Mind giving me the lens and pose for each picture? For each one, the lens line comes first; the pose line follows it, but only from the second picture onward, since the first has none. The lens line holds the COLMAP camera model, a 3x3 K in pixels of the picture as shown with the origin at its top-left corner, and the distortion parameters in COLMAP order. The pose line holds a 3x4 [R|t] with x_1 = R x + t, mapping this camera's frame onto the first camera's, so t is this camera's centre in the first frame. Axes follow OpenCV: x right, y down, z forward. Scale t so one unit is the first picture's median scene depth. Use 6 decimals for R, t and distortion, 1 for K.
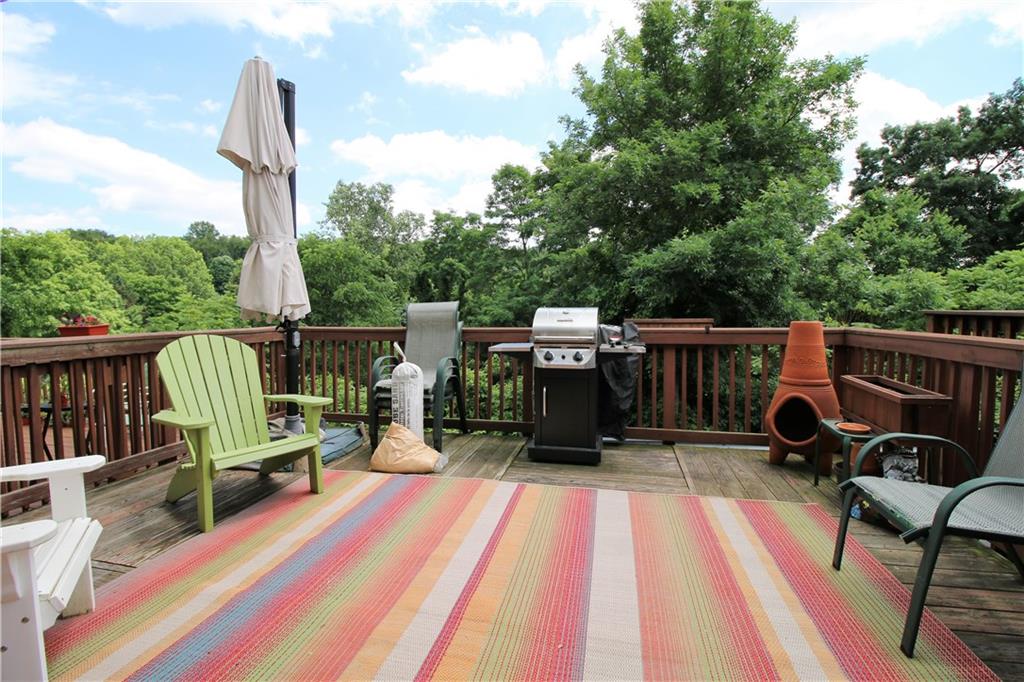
lens RADIAL K [[517.2, 0, 512.0], [0, 517.2, 341.0], [0, 0, 1]] dist [-0.038690, 0.000023]
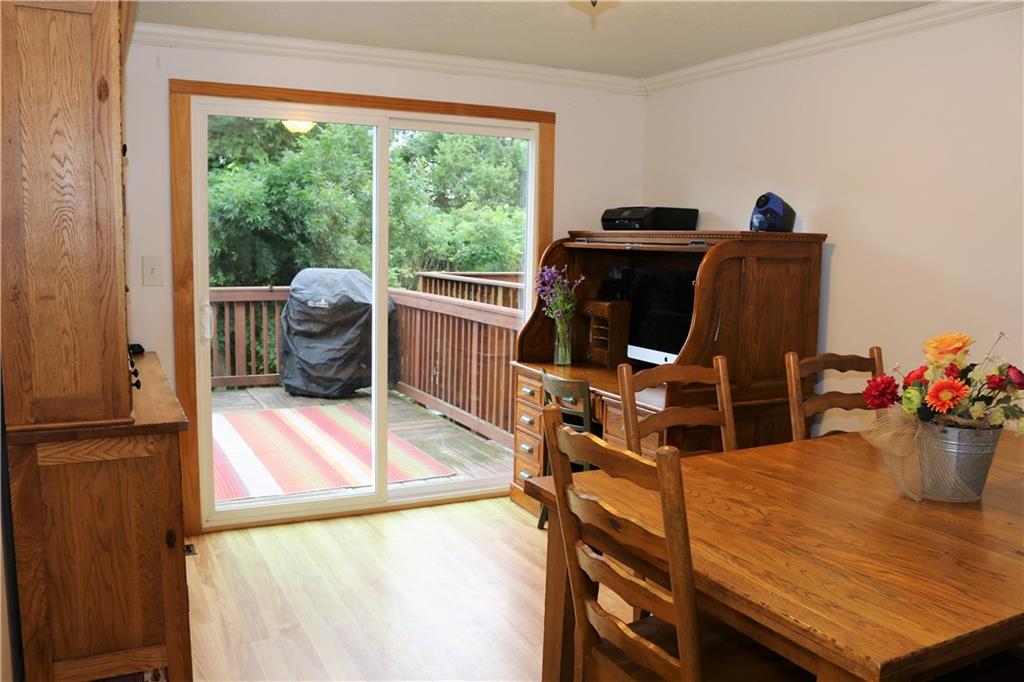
lens RADIAL K [[838.3, 0, 510.9], [0, 838.3, 320.8], [0, 0, 1]] dist [0.009103, 0.006056]
pose [[0.787694, -0.044959, 0.614424, -0.172864], [0.022079, 0.998753, 0.044777, -0.009252], [-0.615671, -0.021704, 0.787705, -0.398092]]
